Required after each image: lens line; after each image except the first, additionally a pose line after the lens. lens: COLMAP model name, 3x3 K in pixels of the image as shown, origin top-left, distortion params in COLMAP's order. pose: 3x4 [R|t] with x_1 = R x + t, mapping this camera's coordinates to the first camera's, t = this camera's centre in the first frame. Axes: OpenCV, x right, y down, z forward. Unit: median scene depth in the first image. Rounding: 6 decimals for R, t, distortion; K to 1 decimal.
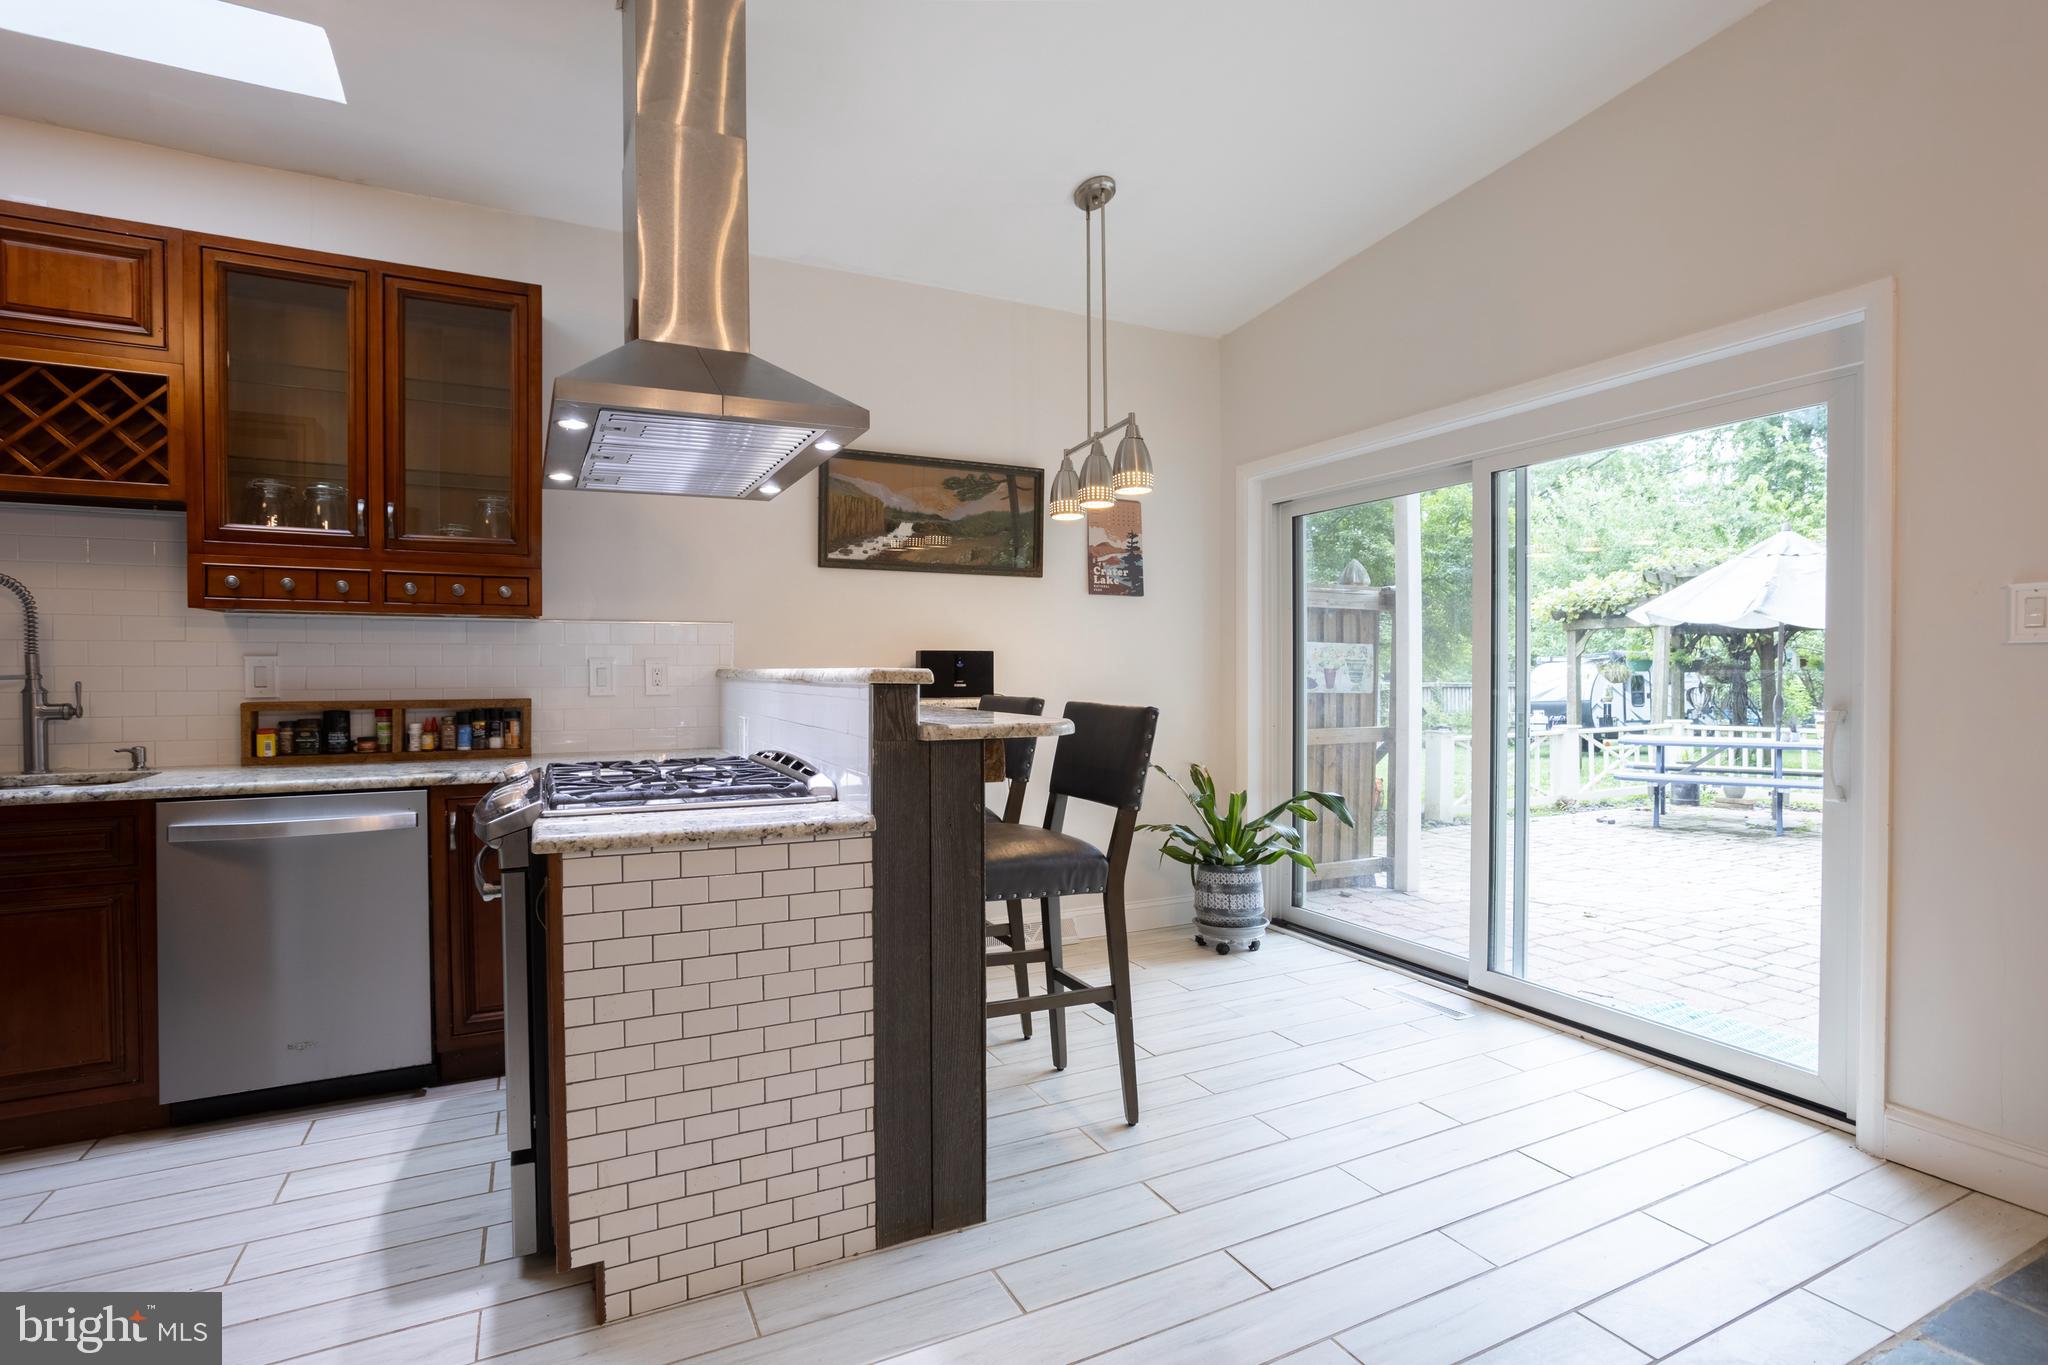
lens RADIAL K [[995.3, 0, 1032.5], [0, 995.3, 689.6], [0, 0, 1]] dist [-0.060770, 0.036609]
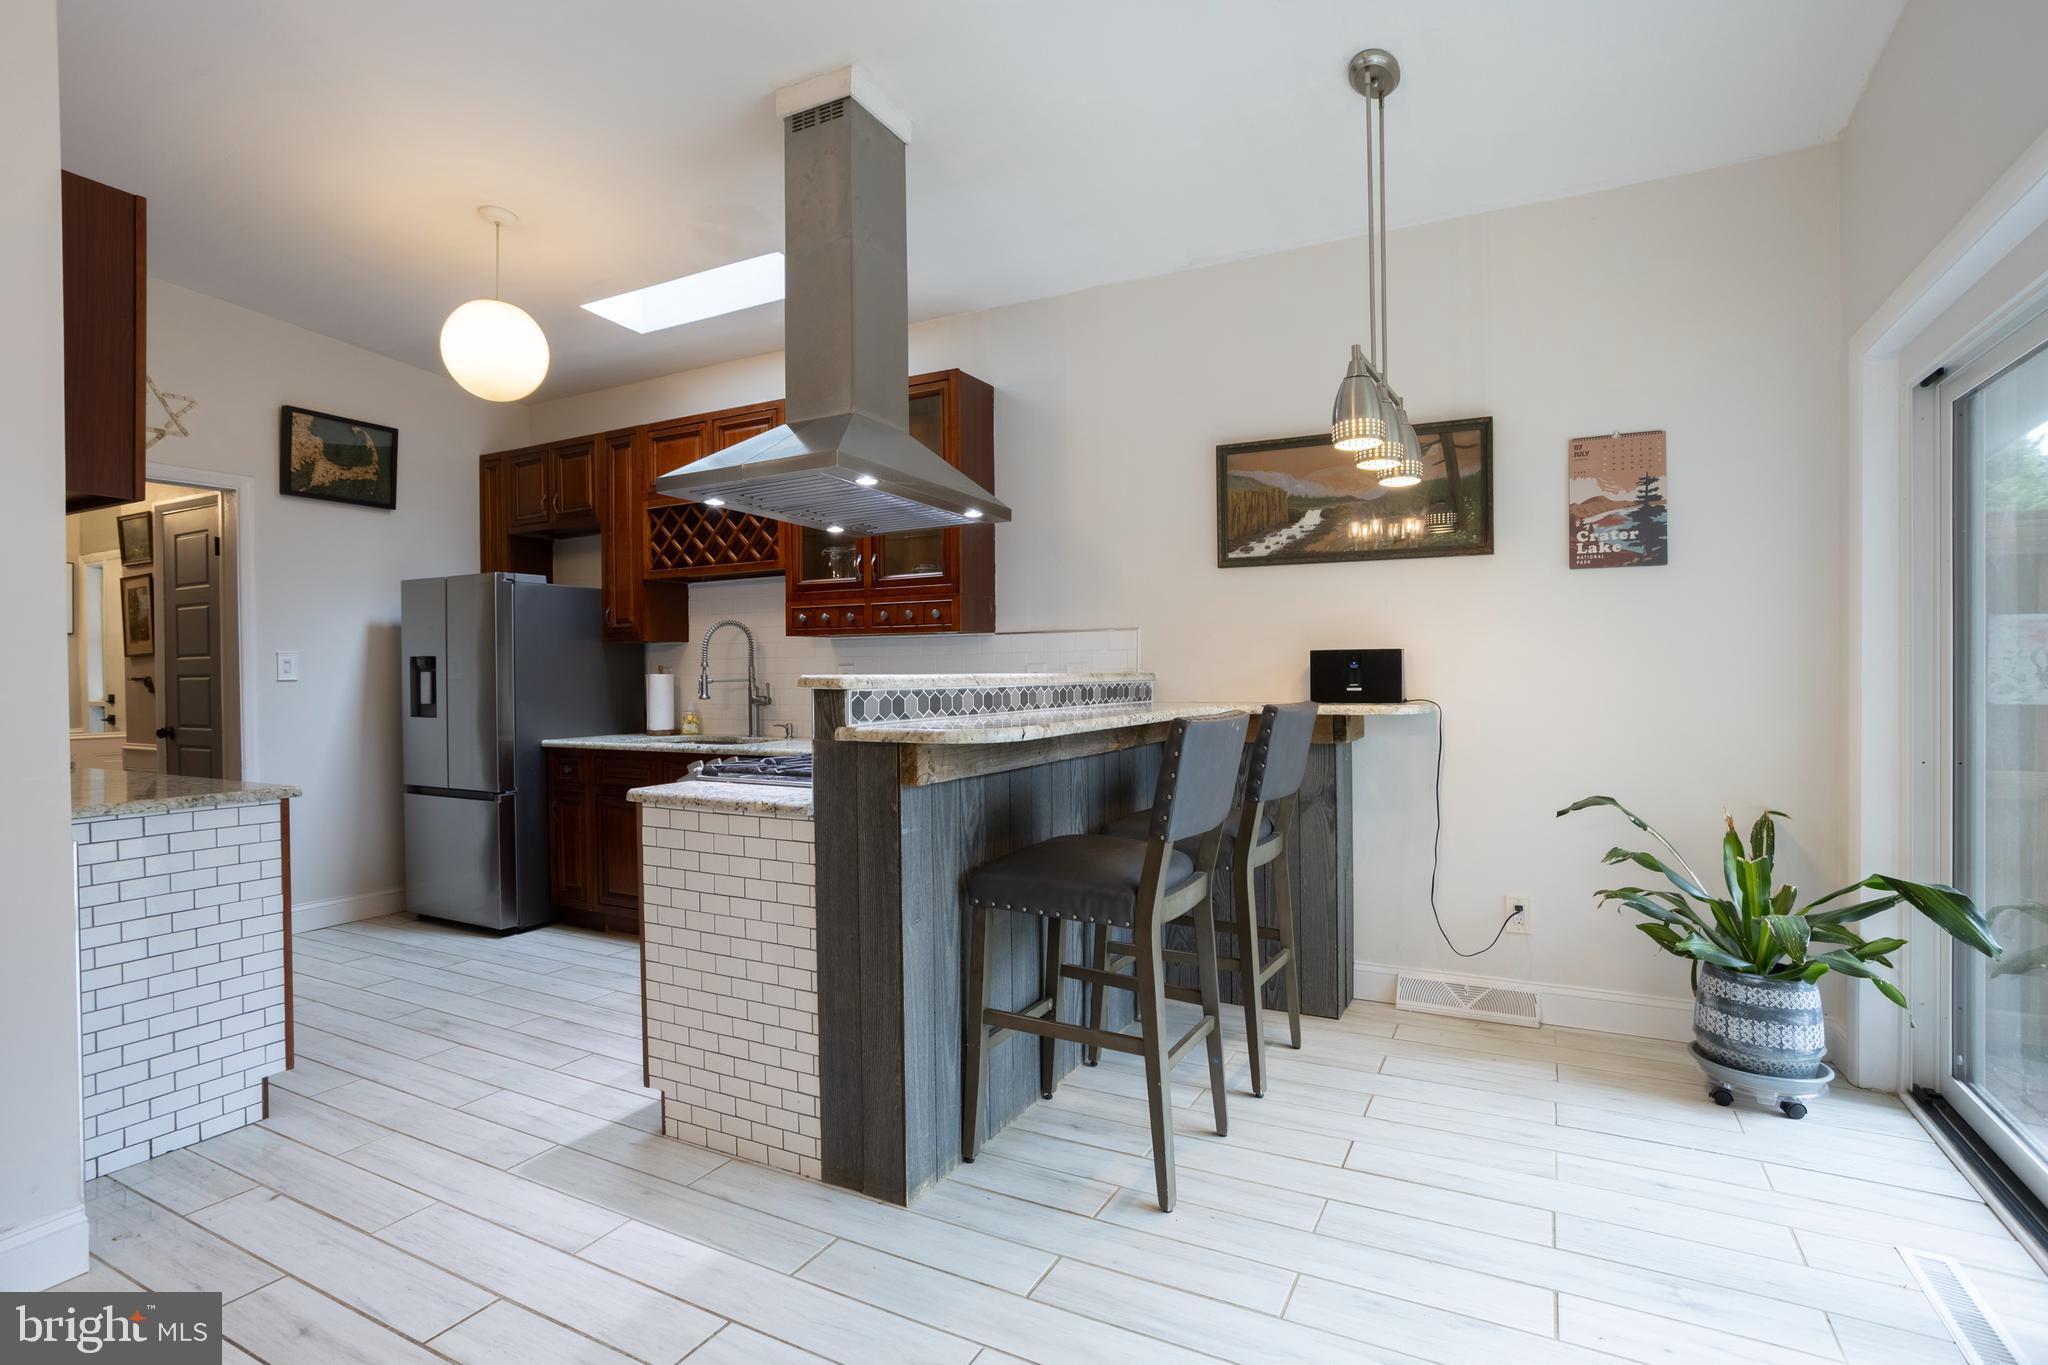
lens RADIAL K [[995.3, 0, 1032.5], [0, 995.3, 689.6], [0, 0, 1]] dist [-0.060770, 0.036609]
pose [[0.585751, 0.008881, -0.810442, 0.566367], [-0.007702, 0.999956, 0.005391, -0.008194], [0.810454, 0.003084, 0.585794, 0.324762]]
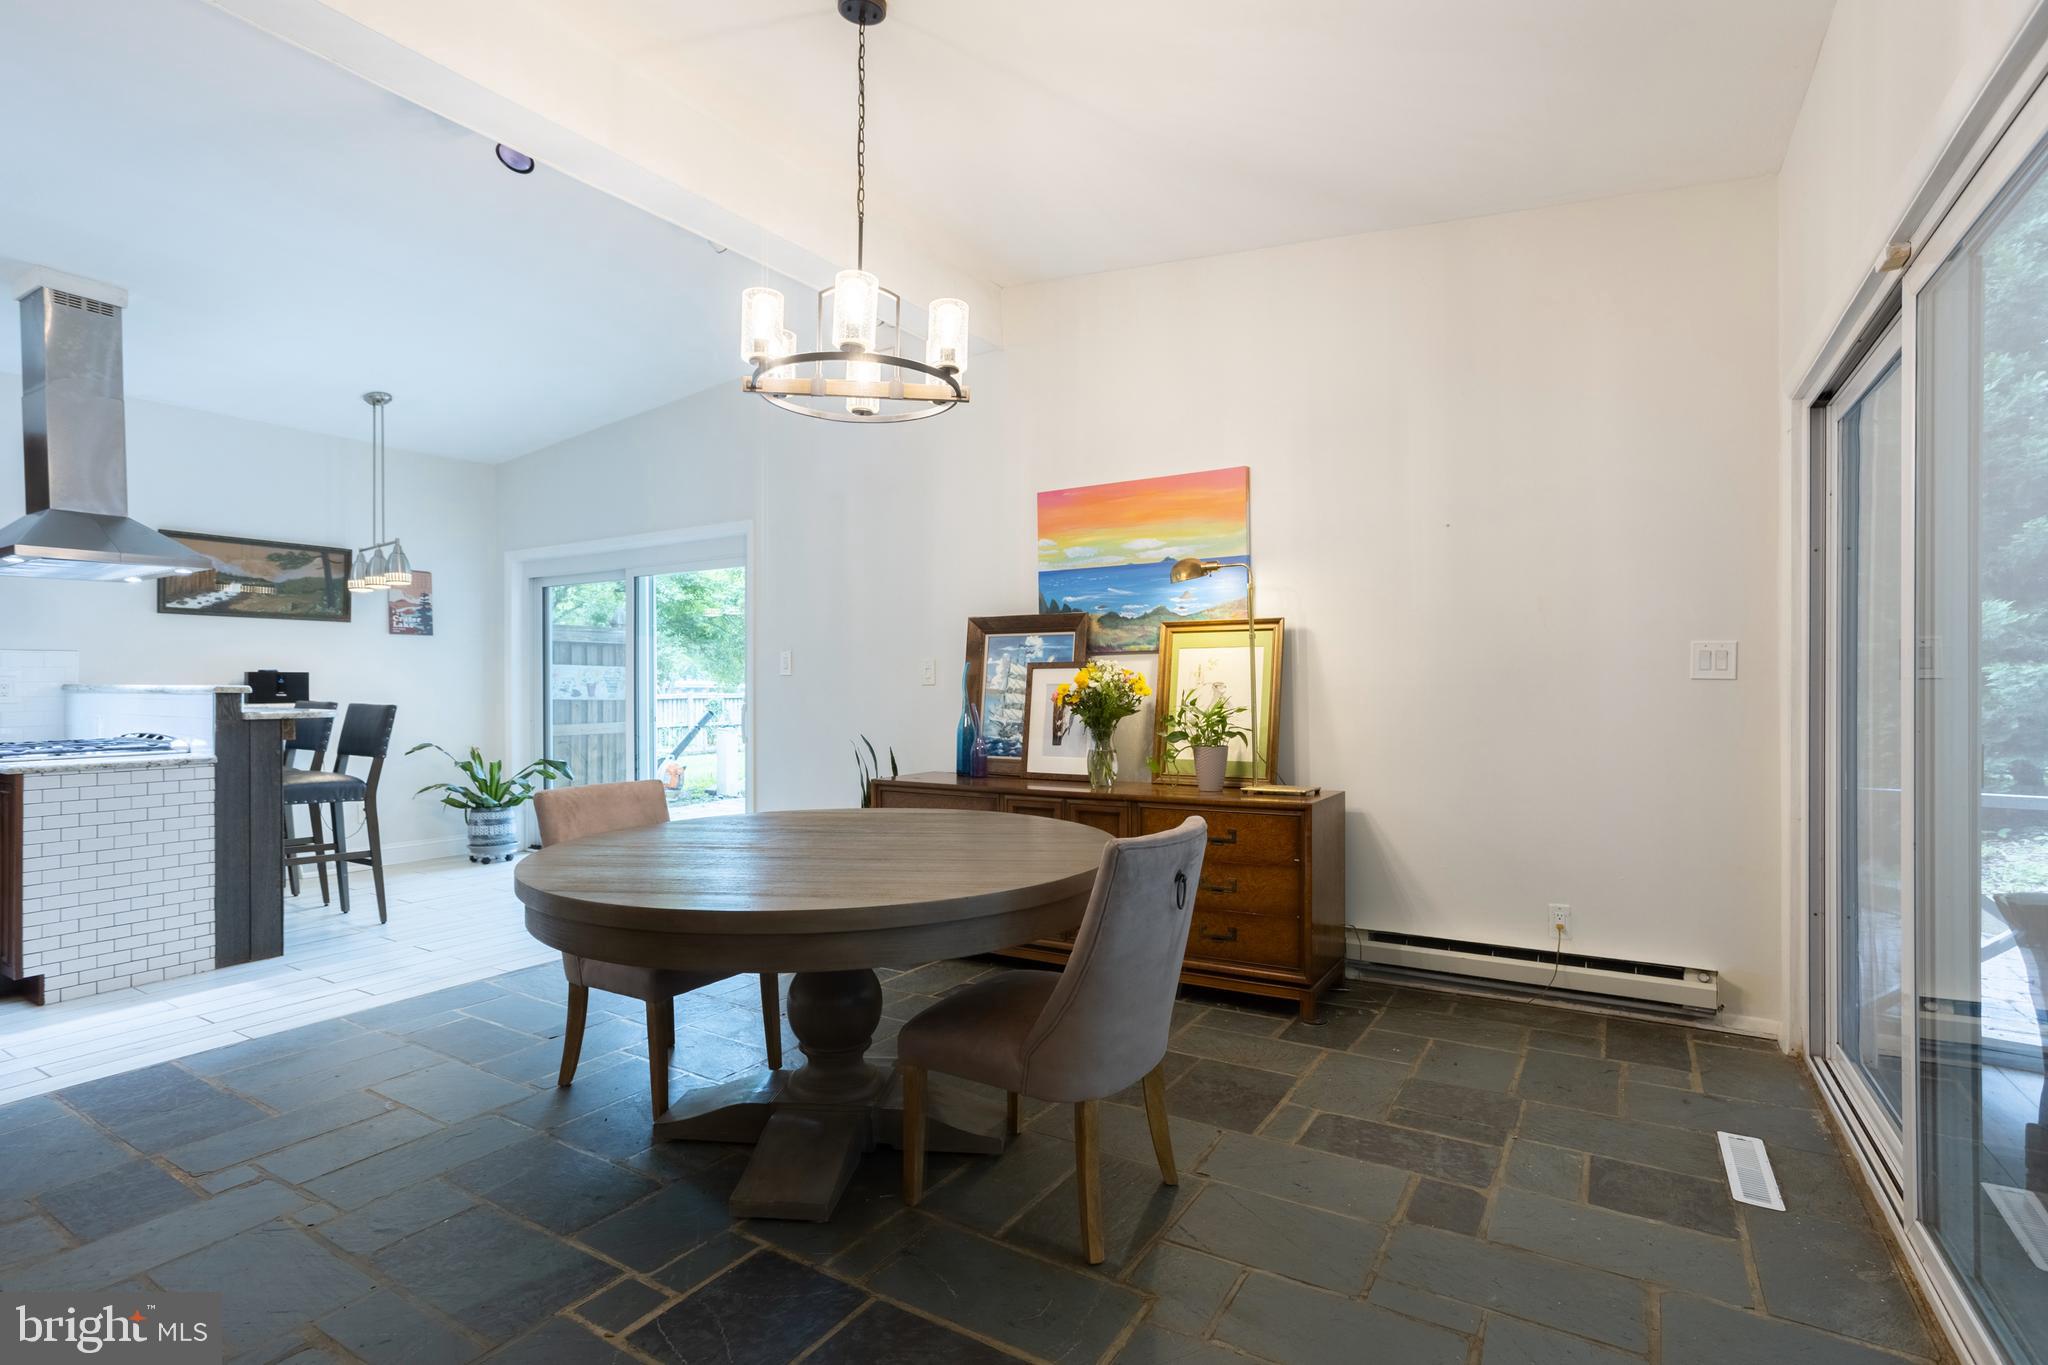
lens RADIAL K [[985.6, 0, 1031.1], [0, 985.6, 686.2], [0, 0, 1]] dist [-0.051608, 0.029154]
pose [[0.845521, -0.001016, 0.533941, 0.128220], [0.009183, 0.999878, -0.012639, 0.013317], [-0.533863, 0.015590, 0.845428, -1.005609]]
